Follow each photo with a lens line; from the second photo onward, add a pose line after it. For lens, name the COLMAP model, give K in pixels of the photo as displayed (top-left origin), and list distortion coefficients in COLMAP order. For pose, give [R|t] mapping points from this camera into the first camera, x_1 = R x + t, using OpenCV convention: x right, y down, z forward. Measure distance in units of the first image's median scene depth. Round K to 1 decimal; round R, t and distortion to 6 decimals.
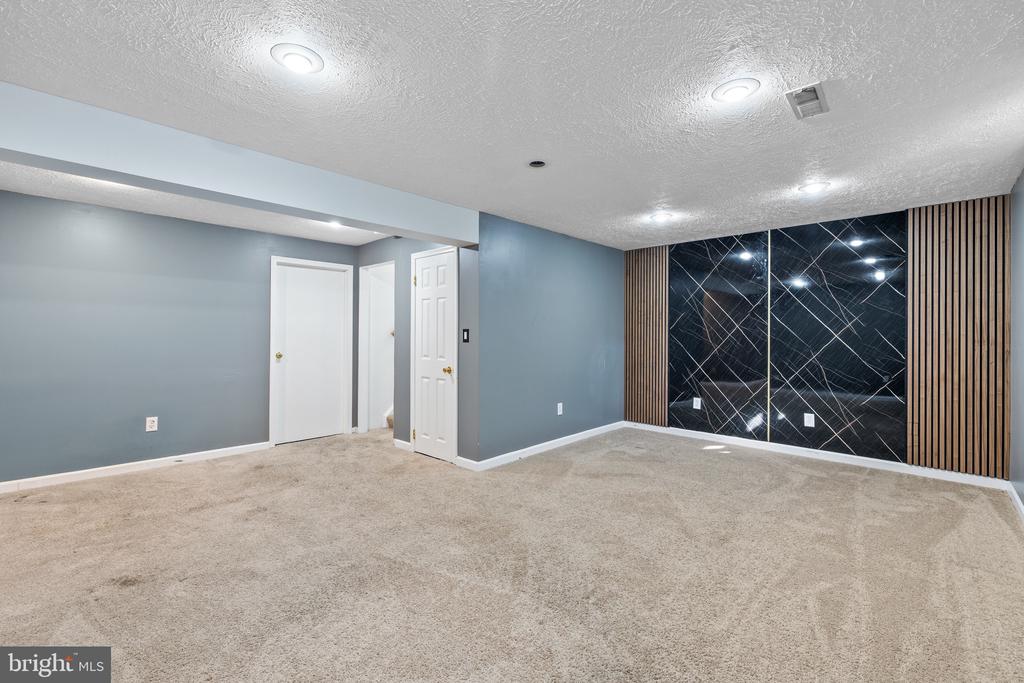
lens RADIAL K [[435.4, 0, 511.6], [0, 435.4, 332.4], [0, 0, 1]] dist [-0.003000, -0.000010]
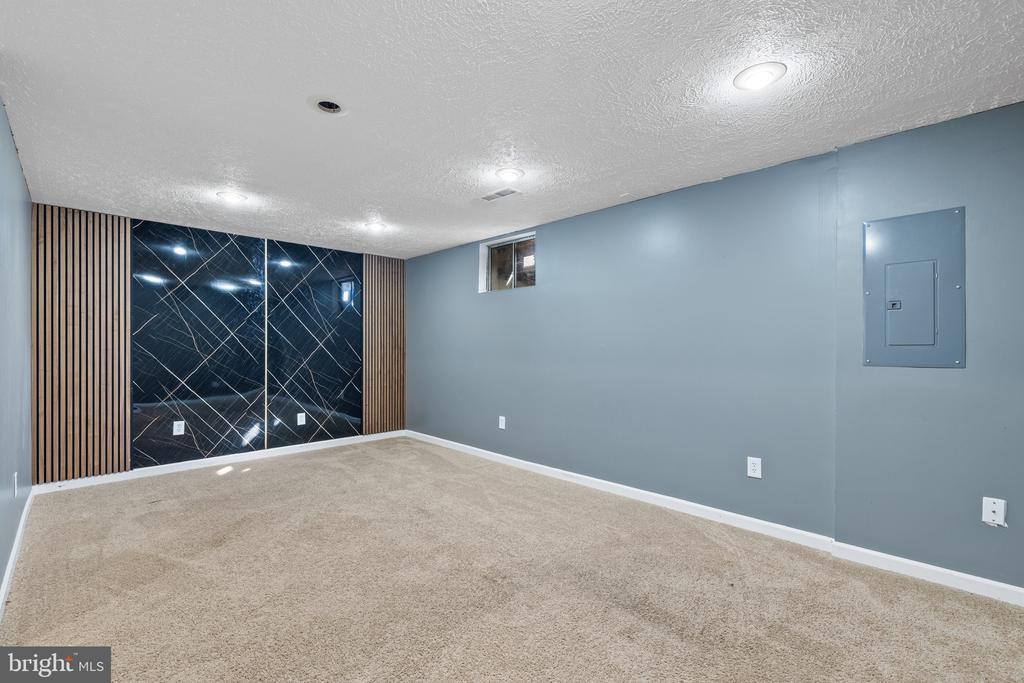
lens RADIAL K [[435.4, 0, 511.3], [0, 435.4, 348.8], [0, 0, 1]] dist [-0.003000, -0.000010]
pose [[0.024557, -0.010069, 0.999648, -0.402944], [-0.006449, 0.999927, 0.010230, 0.004971], [-0.999678, -0.006698, 0.024490, 0.409582]]
